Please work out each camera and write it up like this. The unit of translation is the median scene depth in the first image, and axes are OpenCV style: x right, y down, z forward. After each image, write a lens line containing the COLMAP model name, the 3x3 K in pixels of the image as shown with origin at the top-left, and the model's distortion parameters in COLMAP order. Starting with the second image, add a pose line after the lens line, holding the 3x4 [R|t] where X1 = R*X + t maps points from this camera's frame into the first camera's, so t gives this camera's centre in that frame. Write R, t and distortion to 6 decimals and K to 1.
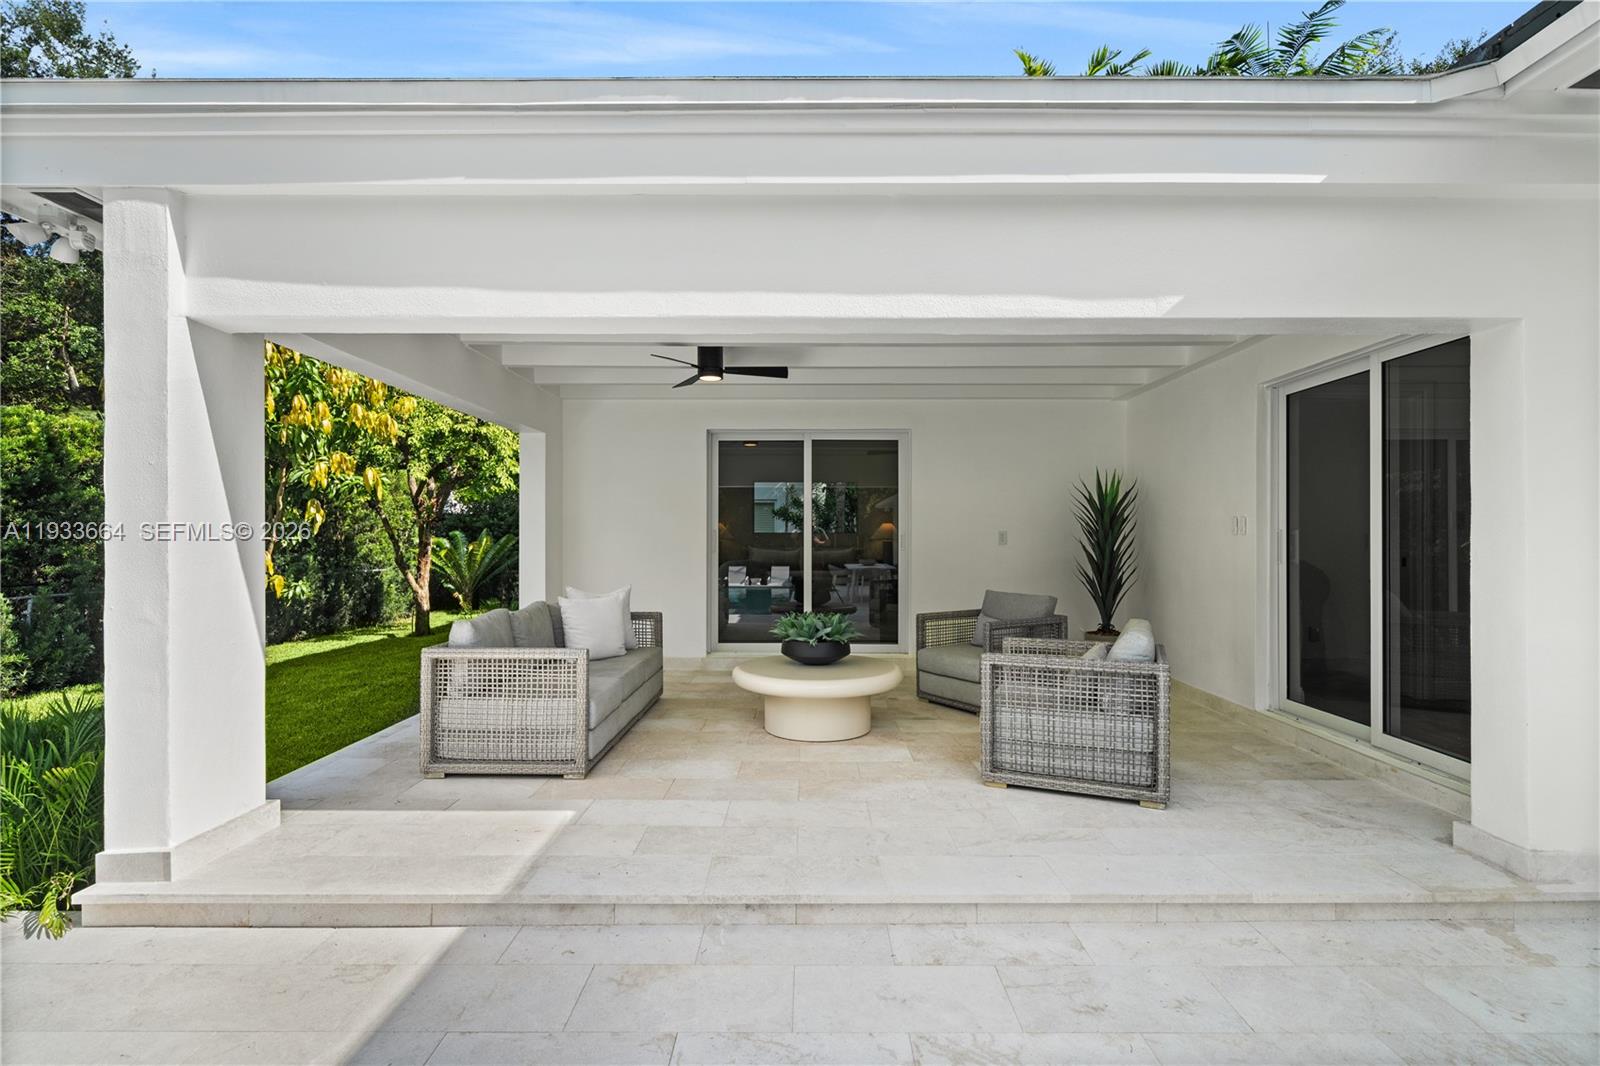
lens RADIAL K [[746.9, 0, 794.1], [0, 746.9, 537.5], [0, 0, 1]] dist [0.004136, 0.001150]
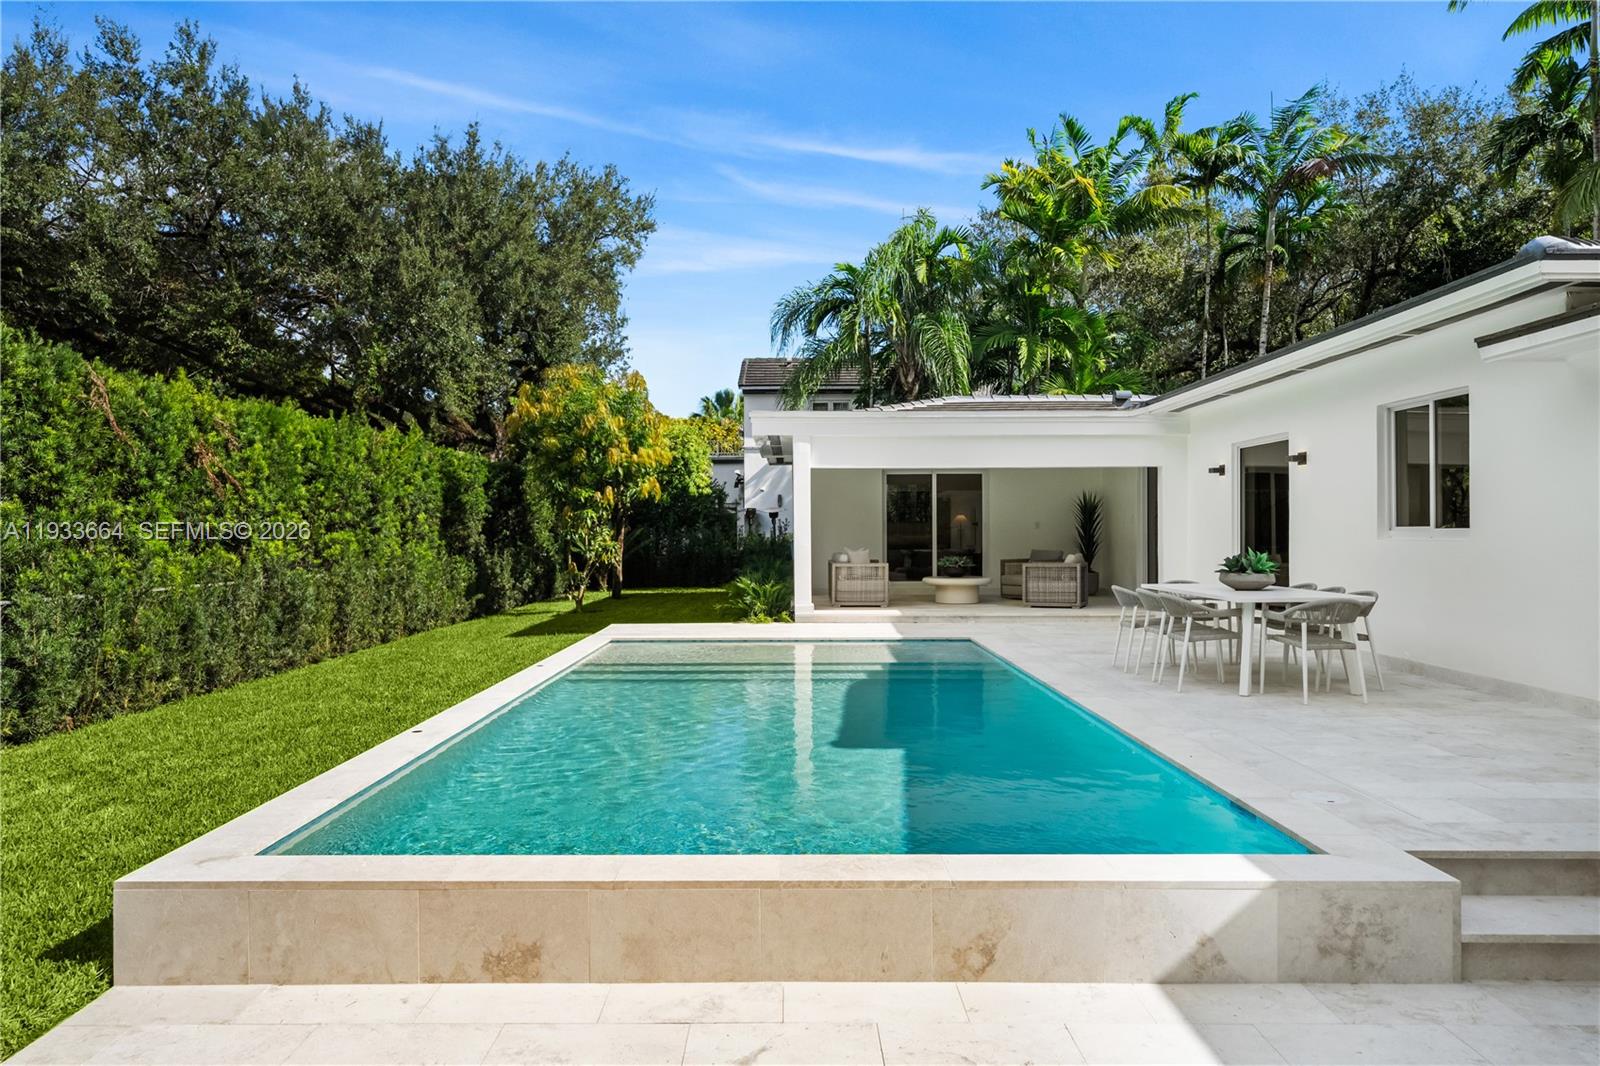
lens RADIAL K [[1083.9, 0, 794.2], [0, 1083.9, 524.3], [0, 0, 1]] dist [0.000463, 0.001372]
pose [[0.999905, -0.004536, 0.013039, -0.696184], [0.004623, 0.999967, -0.006658, 0.024651], [-0.013009, 0.006718, 0.999893, -3.227407]]
